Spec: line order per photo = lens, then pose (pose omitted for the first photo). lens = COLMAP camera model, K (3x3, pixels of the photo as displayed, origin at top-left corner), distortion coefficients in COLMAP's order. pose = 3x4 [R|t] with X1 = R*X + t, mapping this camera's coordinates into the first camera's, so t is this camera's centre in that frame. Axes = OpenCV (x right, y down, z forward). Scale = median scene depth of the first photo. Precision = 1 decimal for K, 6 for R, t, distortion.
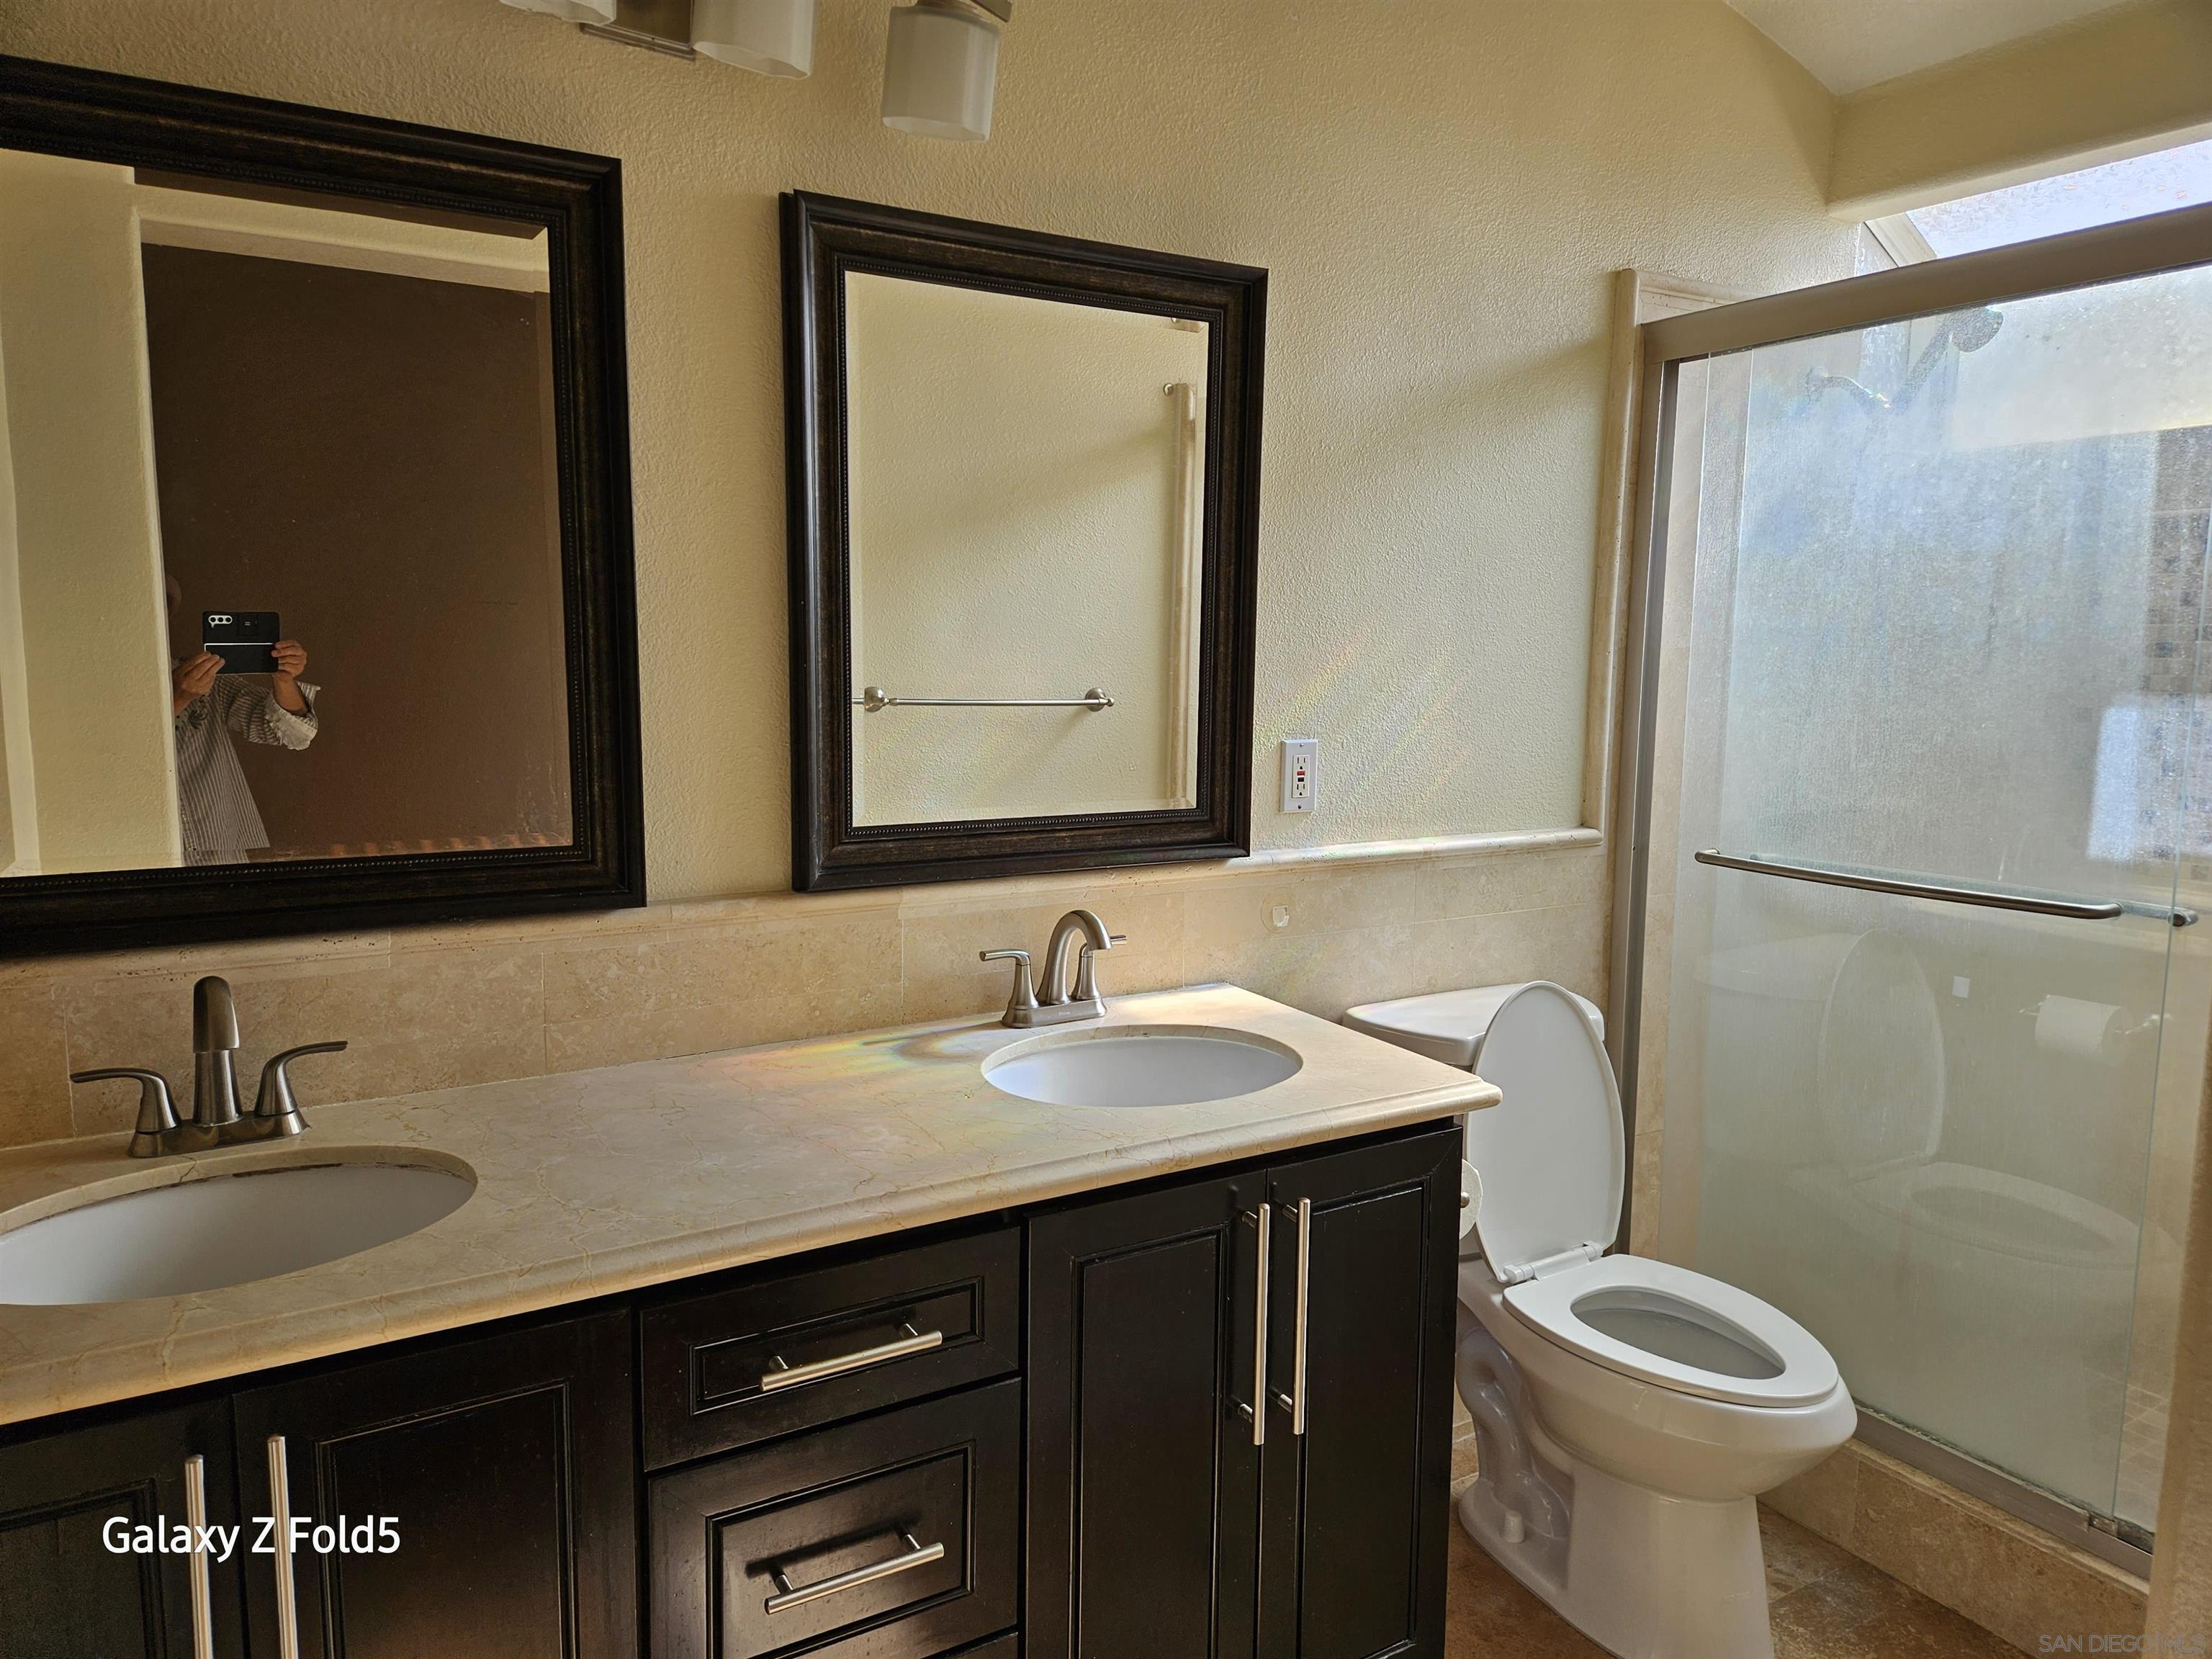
lens RADIAL K [[1494.8, 0, 1106.0], [0, 1494.8, 829.5], [0, 0, 1]] dist [0.052296, -0.000396]
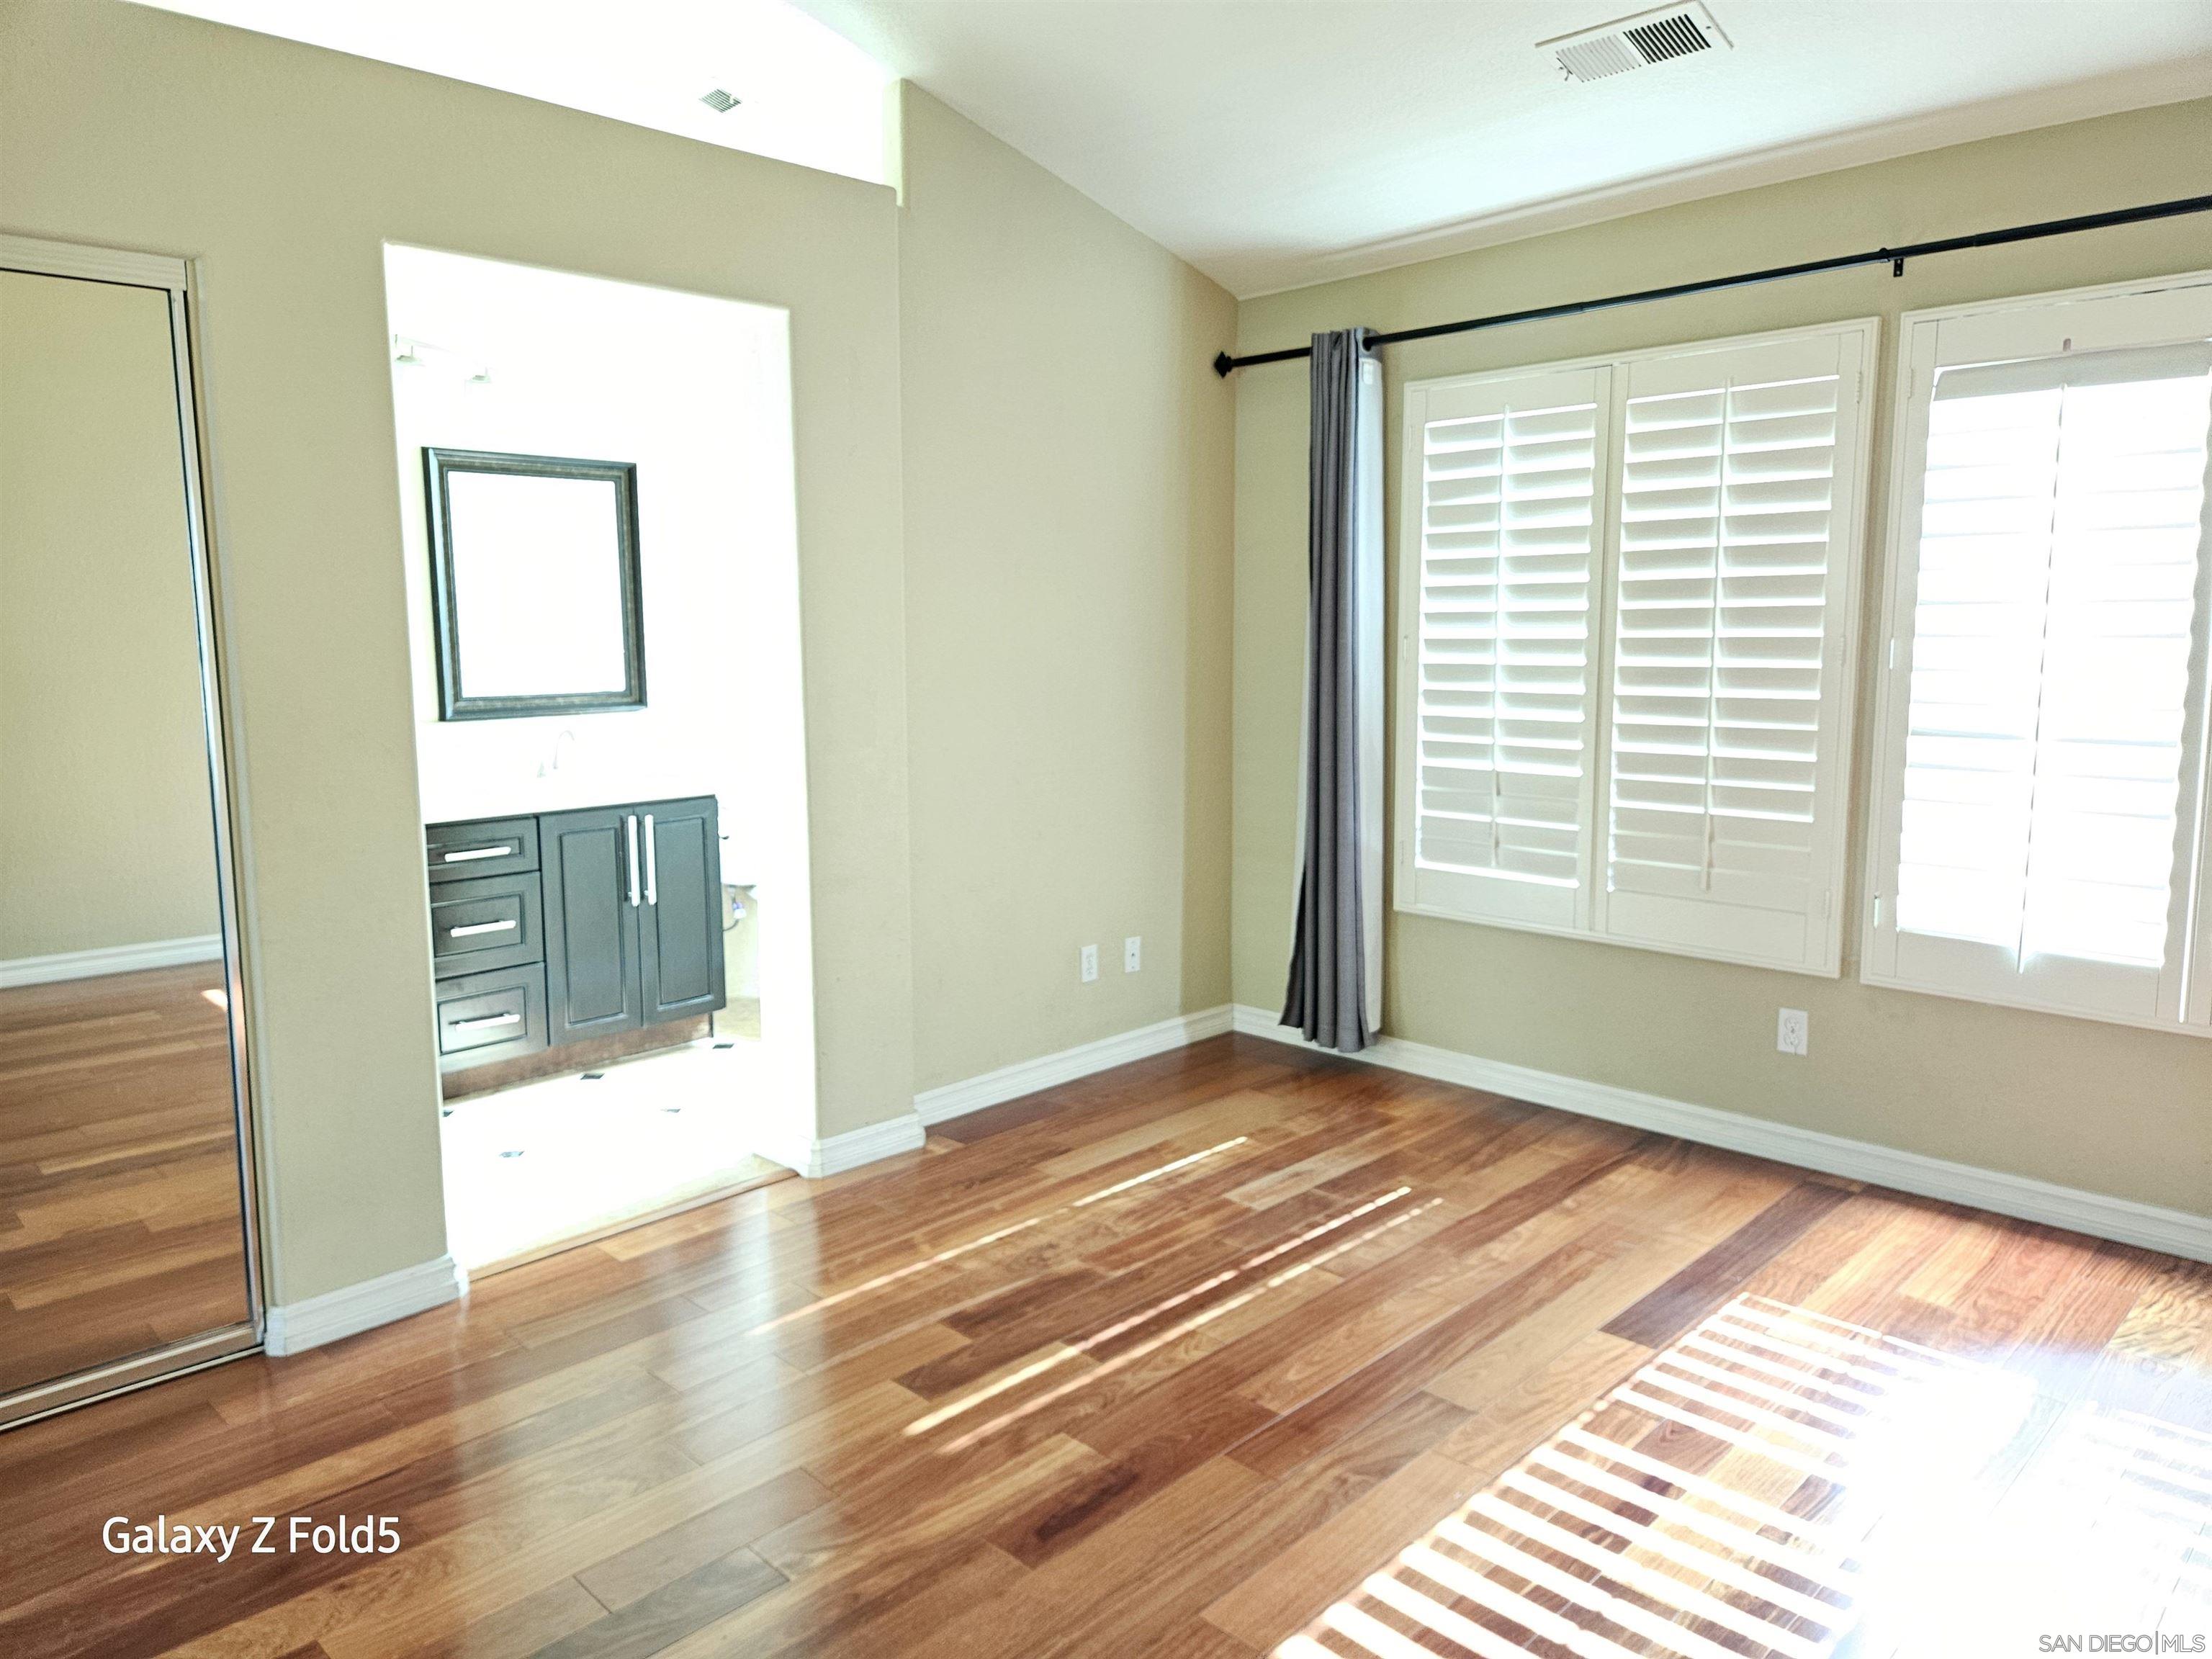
lens RADIAL K [[1494.8, 0, 1106.0], [0, 1494.8, 829.5], [0, 0, 1]] dist [0.052296, -0.000396]
pose [[0.967067, -0.051954, 0.249161, 0.208931], [0.051027, 0.998645, 0.010184, 0.237270], [-0.249353, 0.002865, 0.968408, -1.576721]]
